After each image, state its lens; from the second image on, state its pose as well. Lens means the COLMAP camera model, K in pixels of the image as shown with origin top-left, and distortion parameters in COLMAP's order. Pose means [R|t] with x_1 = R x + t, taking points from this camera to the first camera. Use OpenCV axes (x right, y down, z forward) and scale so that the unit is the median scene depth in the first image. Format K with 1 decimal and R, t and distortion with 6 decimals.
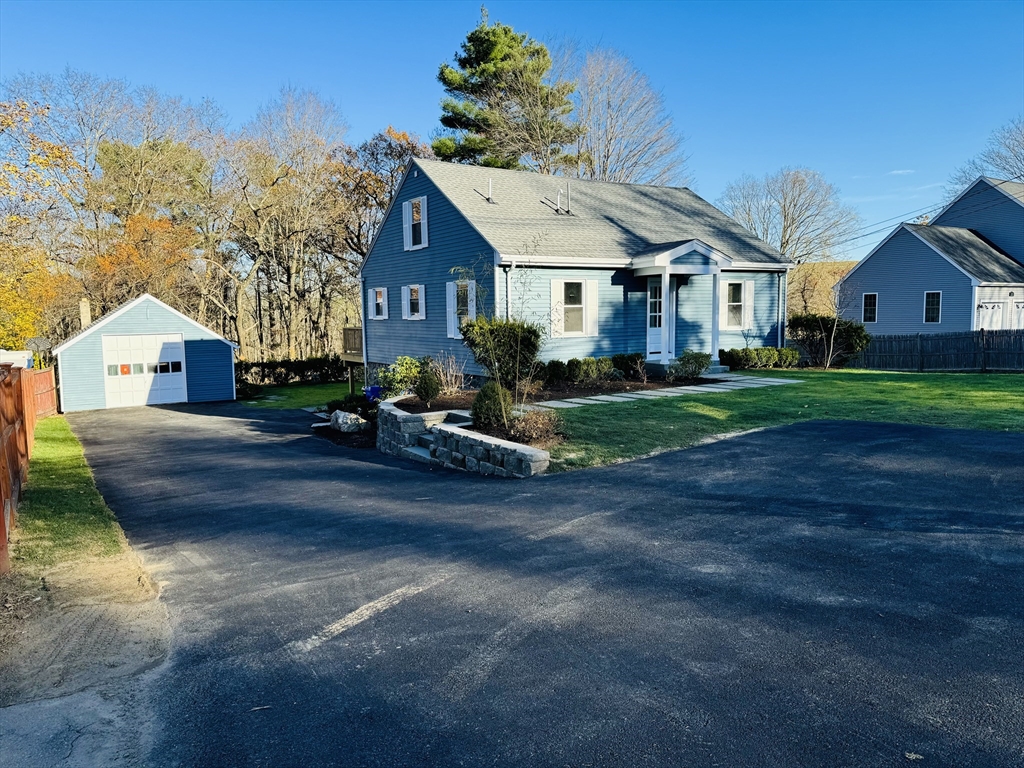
lens RADIAL K [[706.1, 0, 512.0], [0, 706.1, 384.0], [0, 0, 1]] dist [0.155967, -0.228091]
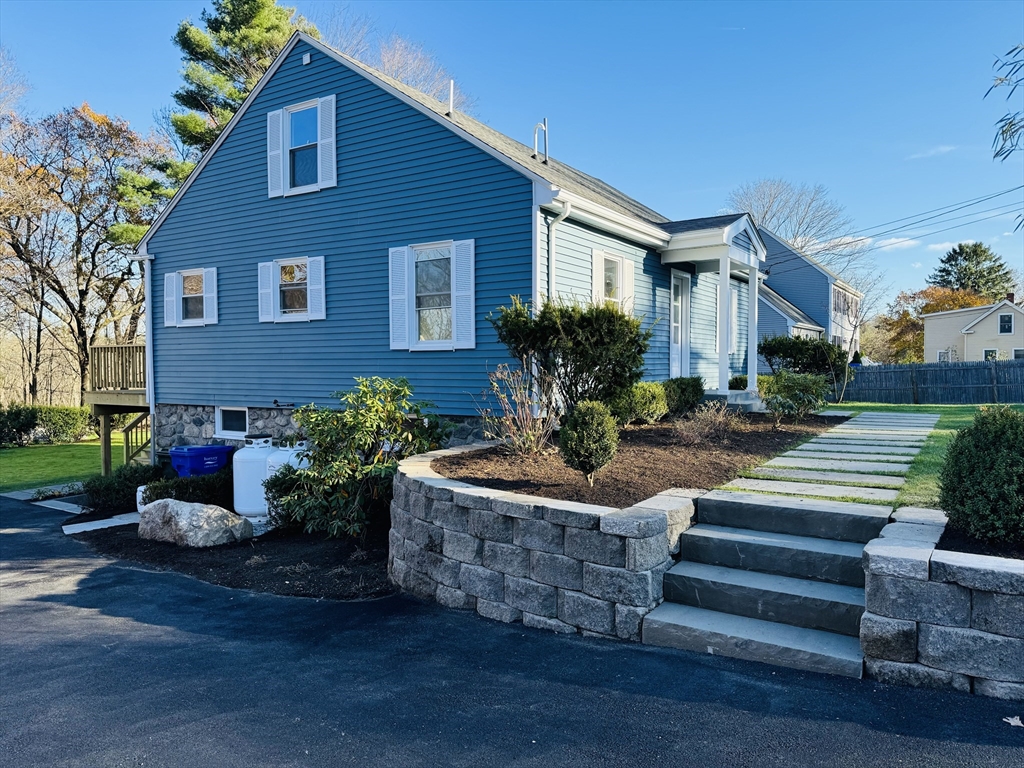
lens RADIAL K [[706.1, 0, 512.0], [0, 706.1, 384.0], [0, 0, 1]] dist [0.155967, -0.228091]
pose [[0.910537, -0.000299, 0.413428, -0.216520], [0.031981, 0.997054, -0.069713, 0.001660], [-0.412189, 0.076698, 0.907864, 0.440500]]
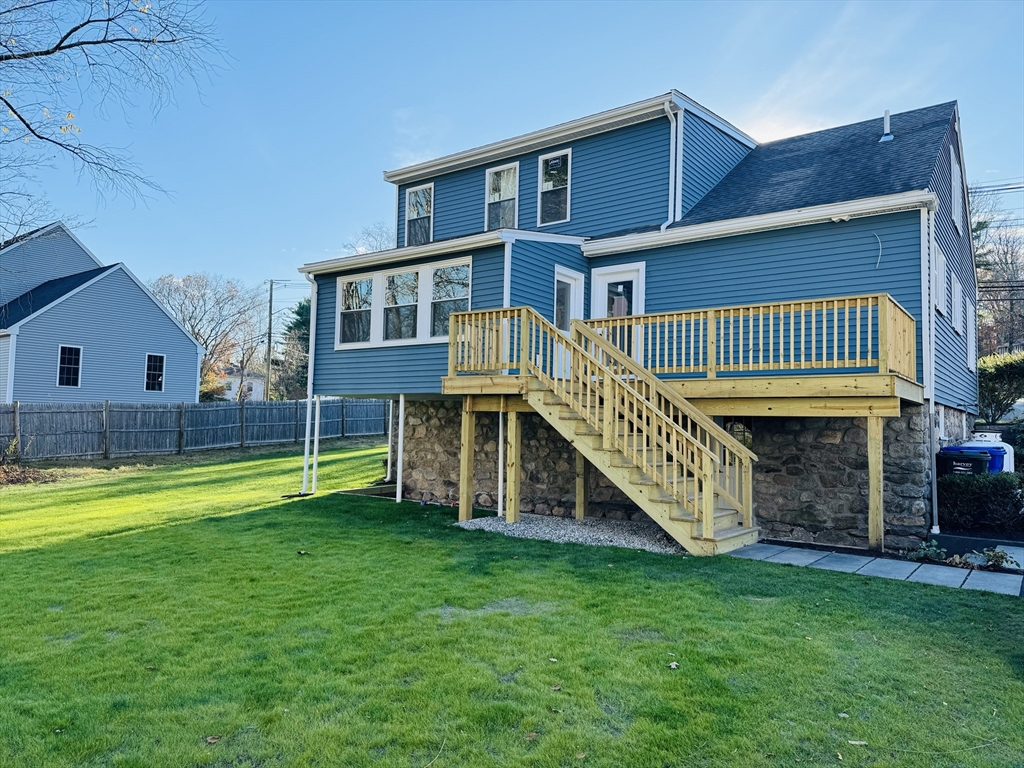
lens RADIAL K [[706.1, 0, 512.0], [0, 706.1, 384.0], [0, 0, 1]] dist [0.155967, -0.228091]
pose [[-0.337610, 0.062722, 0.939194, -0.613687], [0.078934, 0.996150, -0.038151, -0.051815], [-0.937971, 0.061255, -0.341261, 1.622114]]
